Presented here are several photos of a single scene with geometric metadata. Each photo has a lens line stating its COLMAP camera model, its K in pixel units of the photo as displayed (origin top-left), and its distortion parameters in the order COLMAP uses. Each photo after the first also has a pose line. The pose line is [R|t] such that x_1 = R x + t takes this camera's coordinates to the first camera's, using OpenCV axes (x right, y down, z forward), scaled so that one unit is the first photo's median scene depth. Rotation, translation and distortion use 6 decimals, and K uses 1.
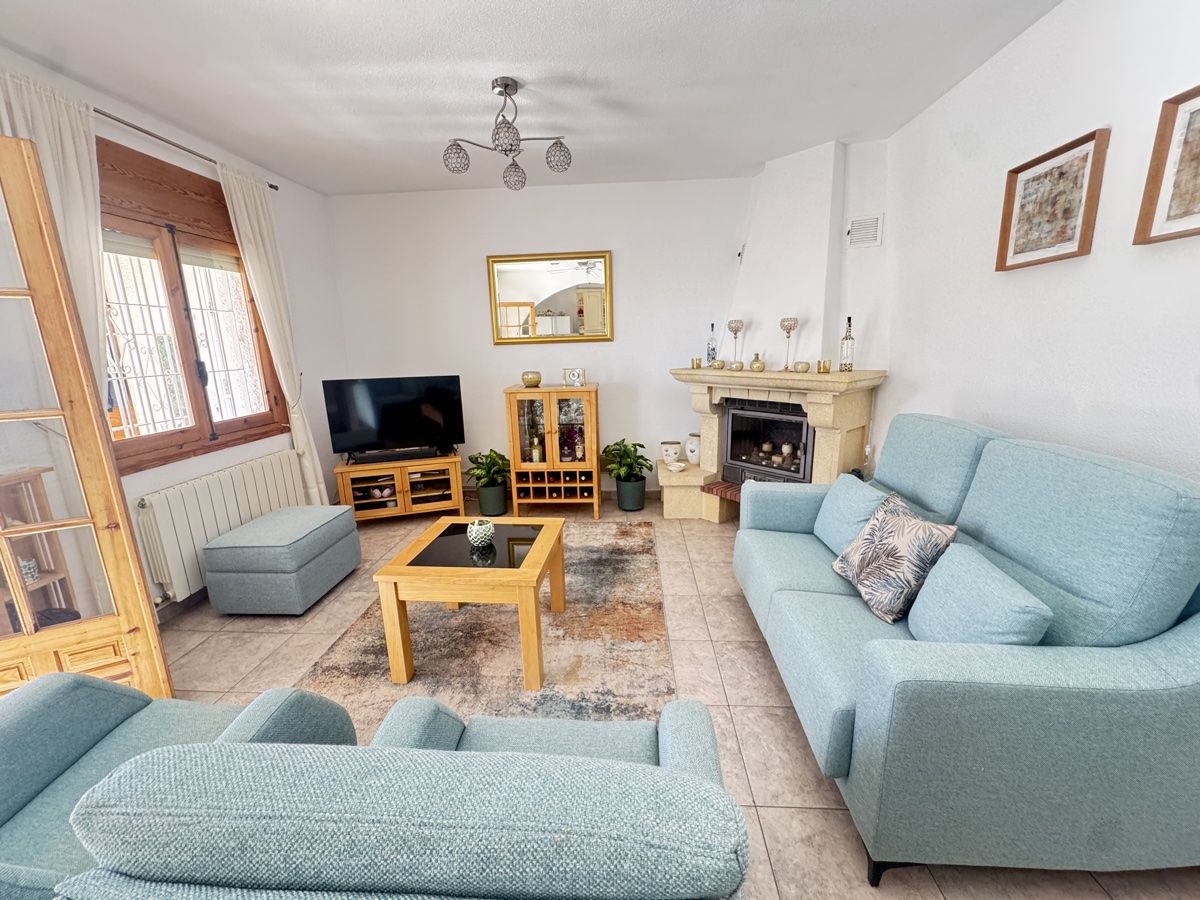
lens RADIAL K [[480.6, 0, 598.8], [0, 480.6, 449.6], [0, 0, 1]] dist [-0.003132, -0.000053]
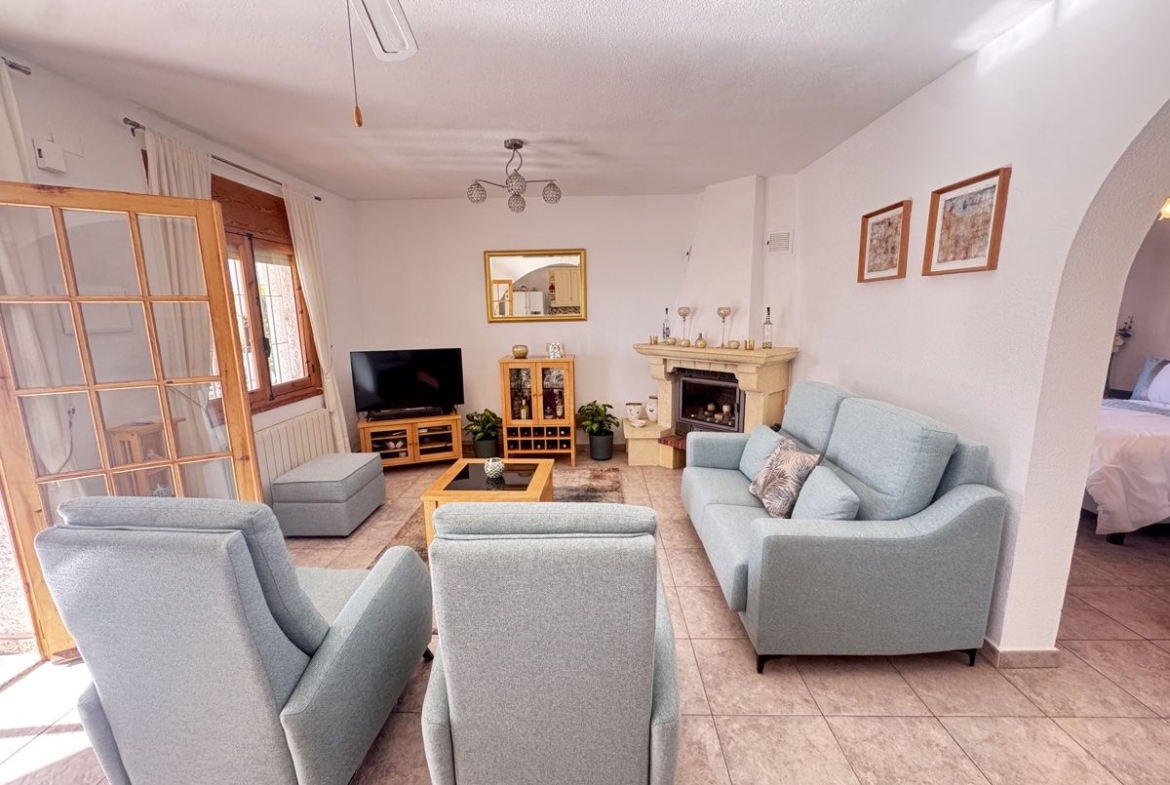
lens RADIAL K [[468.2, 0, 585.2], [0, 468.2, 392.8], [0, 0, 1]] dist [-0.001226, -0.000048]
pose [[0.999003, 0.002304, 0.044573, -0.037064], [-0.000278, 0.998969, -0.045401, 0.016501], [-0.044631, 0.045343, 0.997974, -0.252756]]
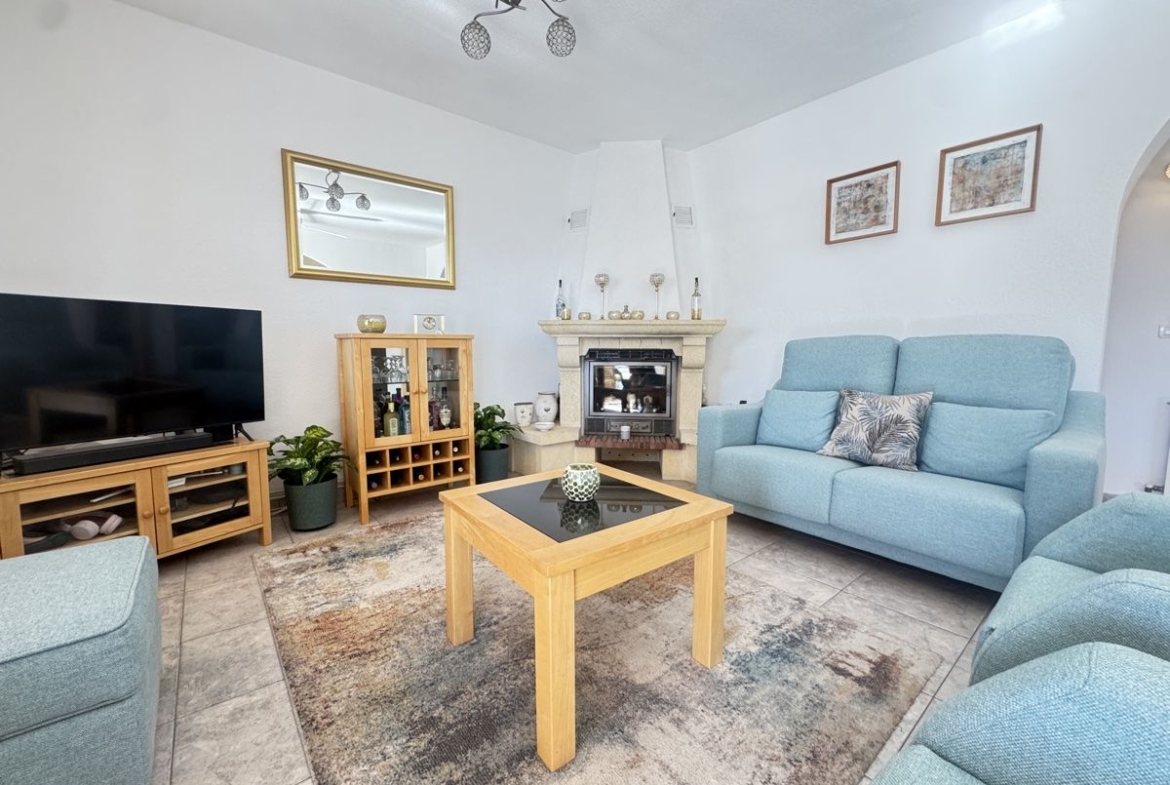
lens RADIAL K [[468.2, 0, 588.8], [0, 468.2, 390.1], [0, 0, 1]] dist [-0.001226, -0.000048]
pose [[0.729749, -0.038472, 0.682632, -0.520833], [0.132586, 0.987426, -0.086088, 0.076461], [-0.670736, 0.153330, 0.725674, 0.364448]]
